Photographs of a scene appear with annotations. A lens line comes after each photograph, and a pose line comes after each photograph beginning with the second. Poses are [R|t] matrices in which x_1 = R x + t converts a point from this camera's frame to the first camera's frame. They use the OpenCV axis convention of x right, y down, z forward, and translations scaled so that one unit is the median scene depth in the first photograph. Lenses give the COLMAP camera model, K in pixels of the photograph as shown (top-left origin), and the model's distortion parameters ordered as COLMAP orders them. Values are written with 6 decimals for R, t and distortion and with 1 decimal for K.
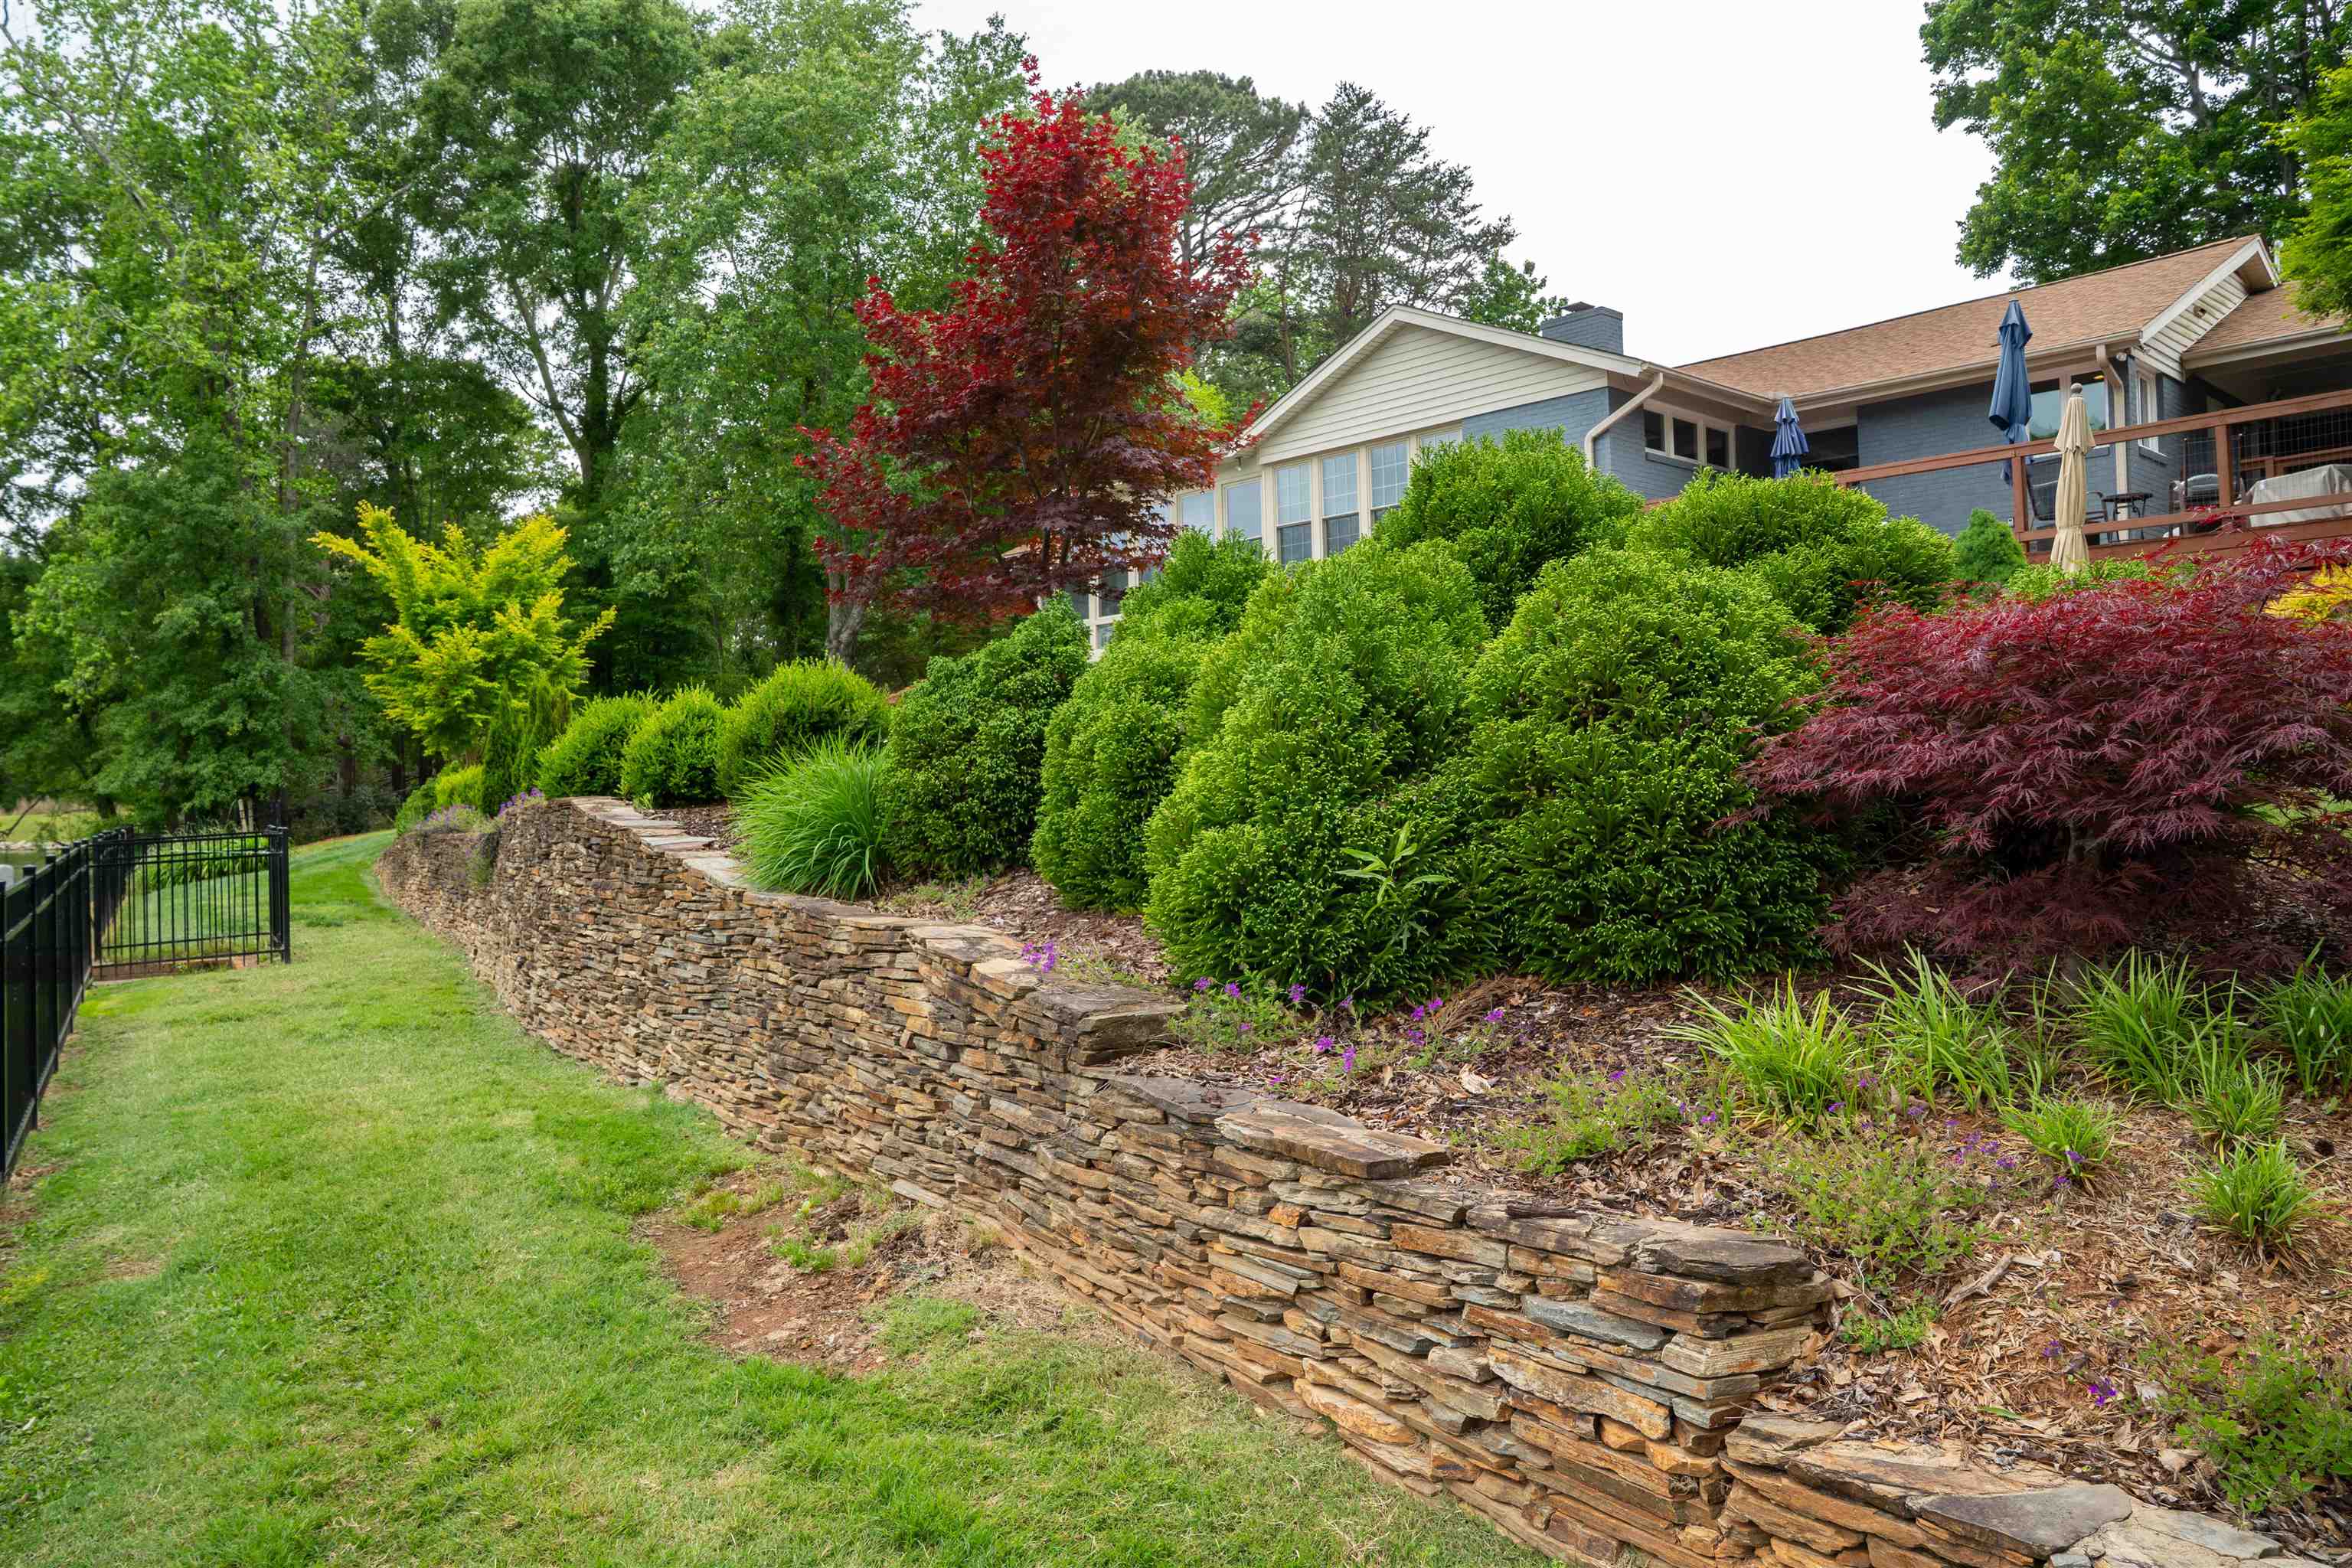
lens RADIAL K [[1636.3, 0, 1166.9], [0, 1636.3, 778.0], [0, 0, 1]] dist [-0.113444, 0.086392]
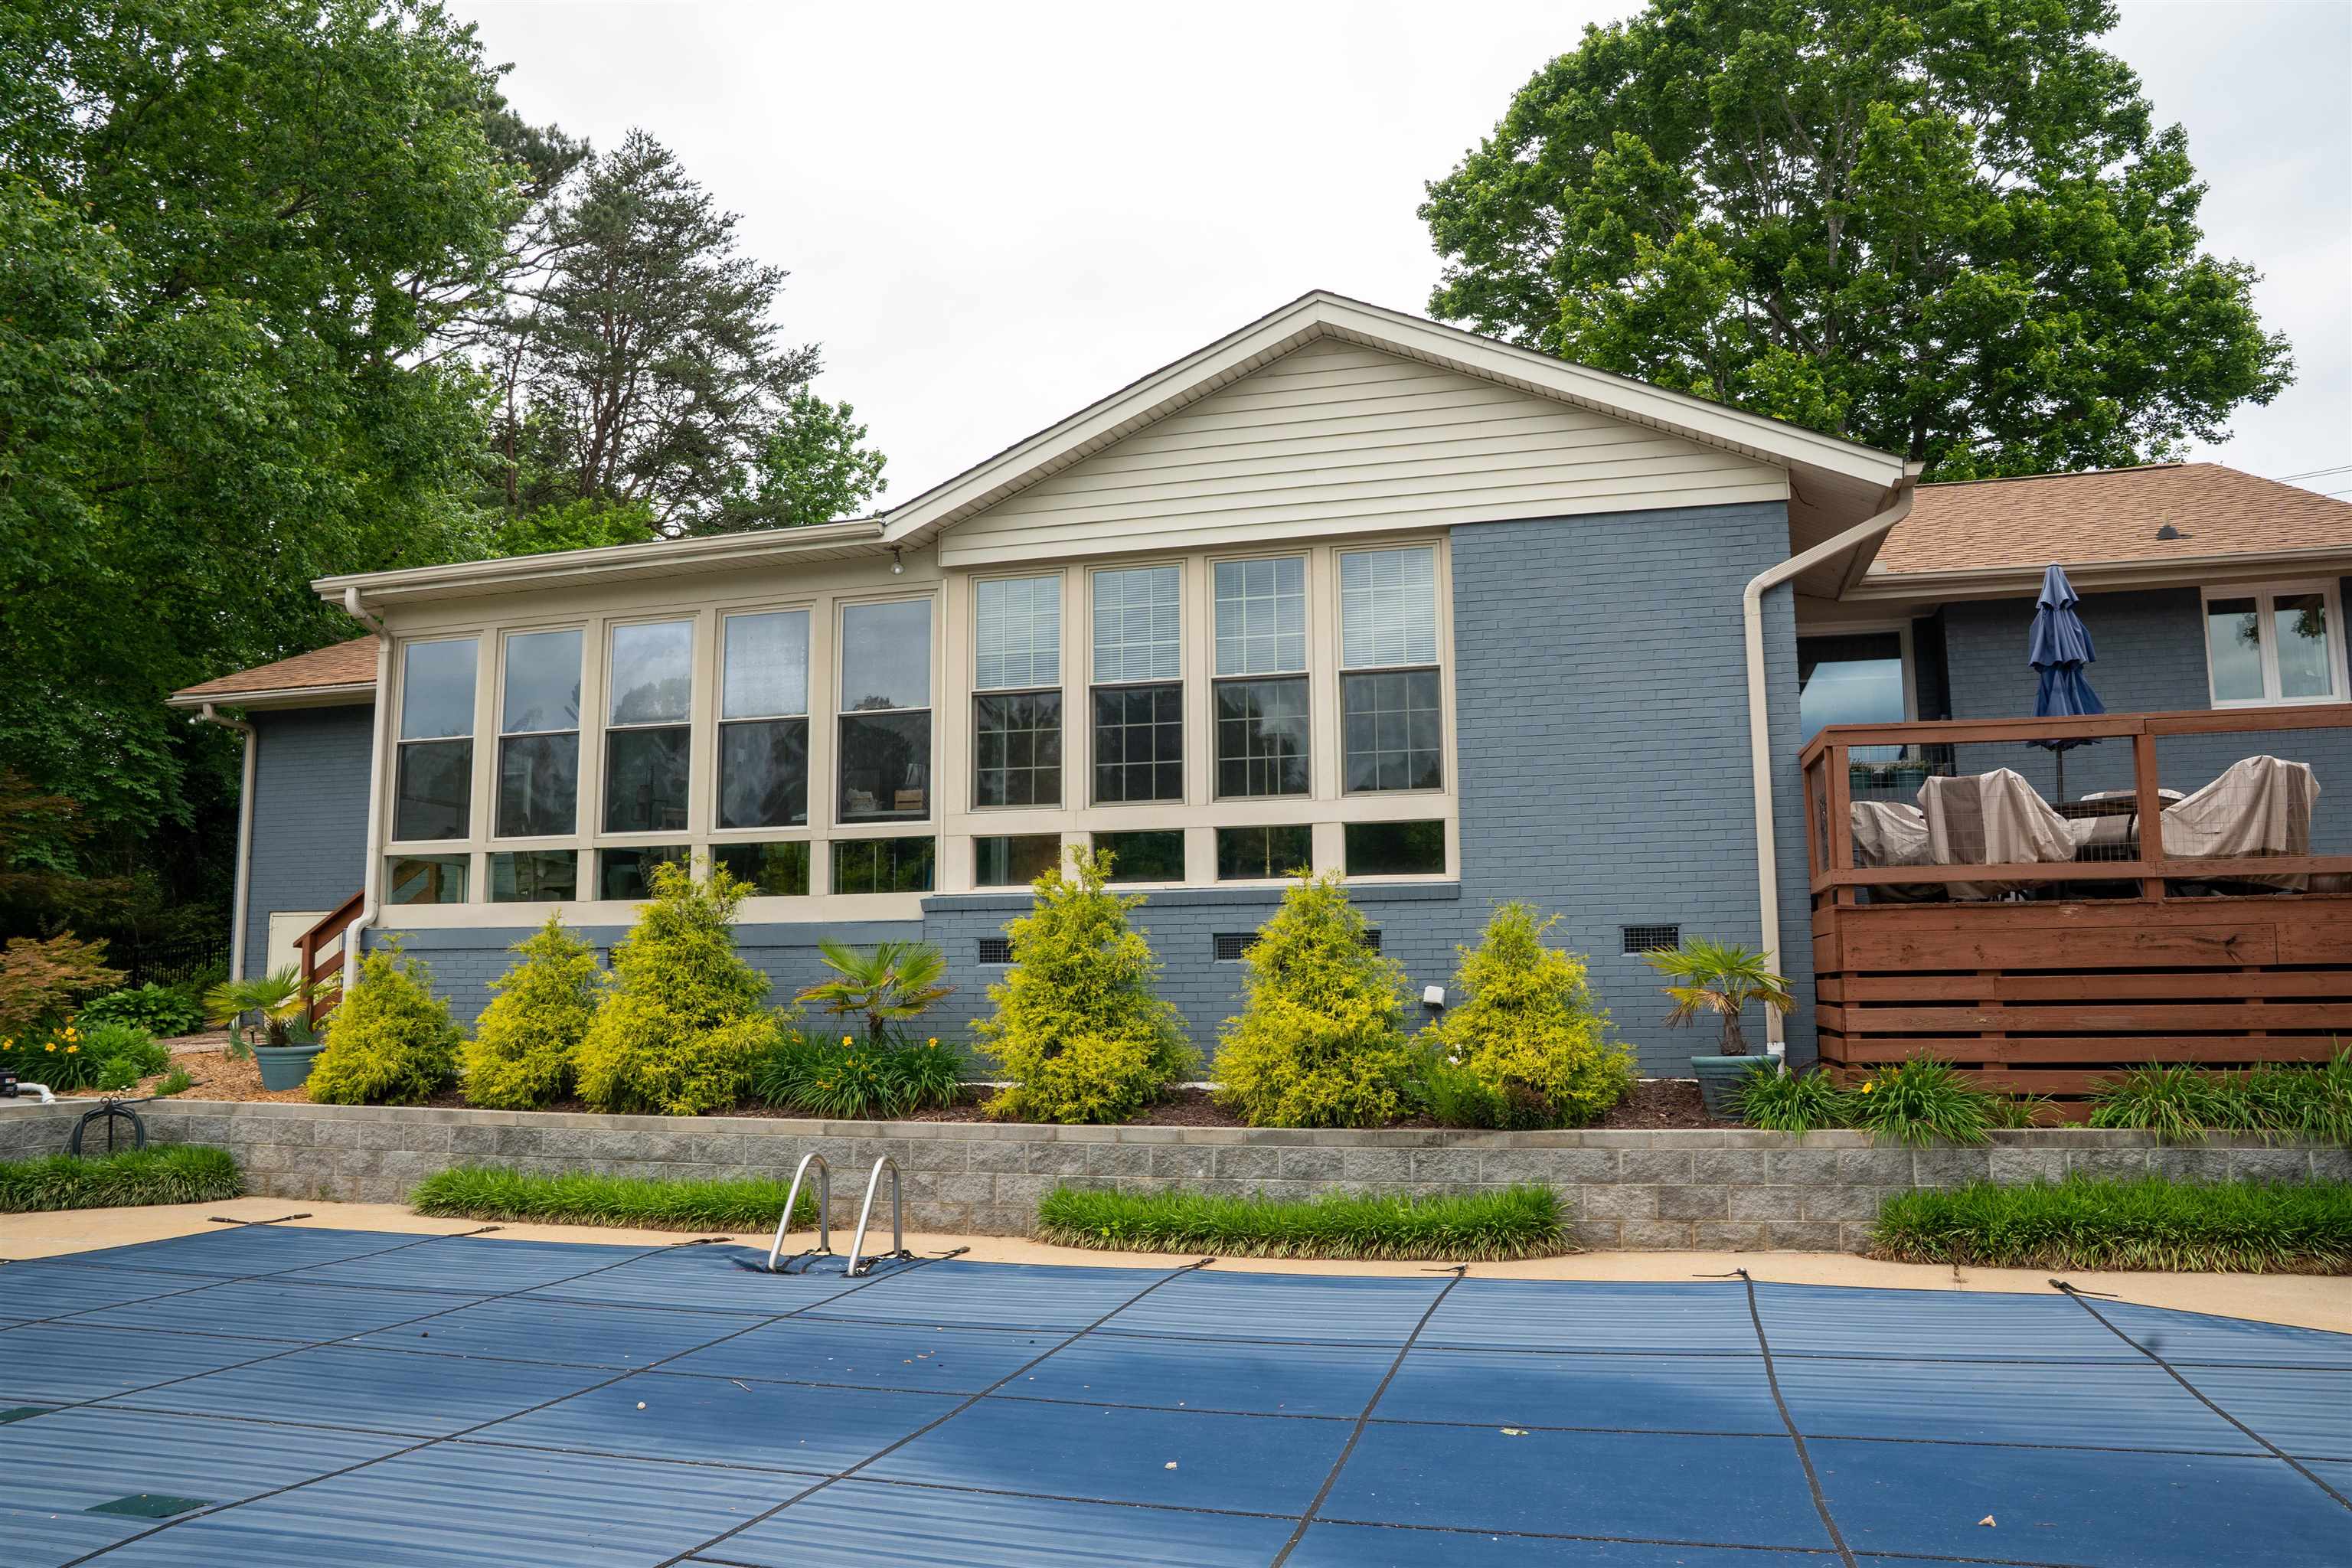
lens RADIAL K [[1636.3, 0, 1166.9], [0, 1636.3, 778.0], [0, 0, 1]] dist [-0.113444, 0.086392]
pose [[0.830364, 0.079801, 0.551477, -0.074381], [-0.008062, 0.991309, -0.131308, -0.029473], [-0.557163, 0.104588, 0.823791, 0.261849]]
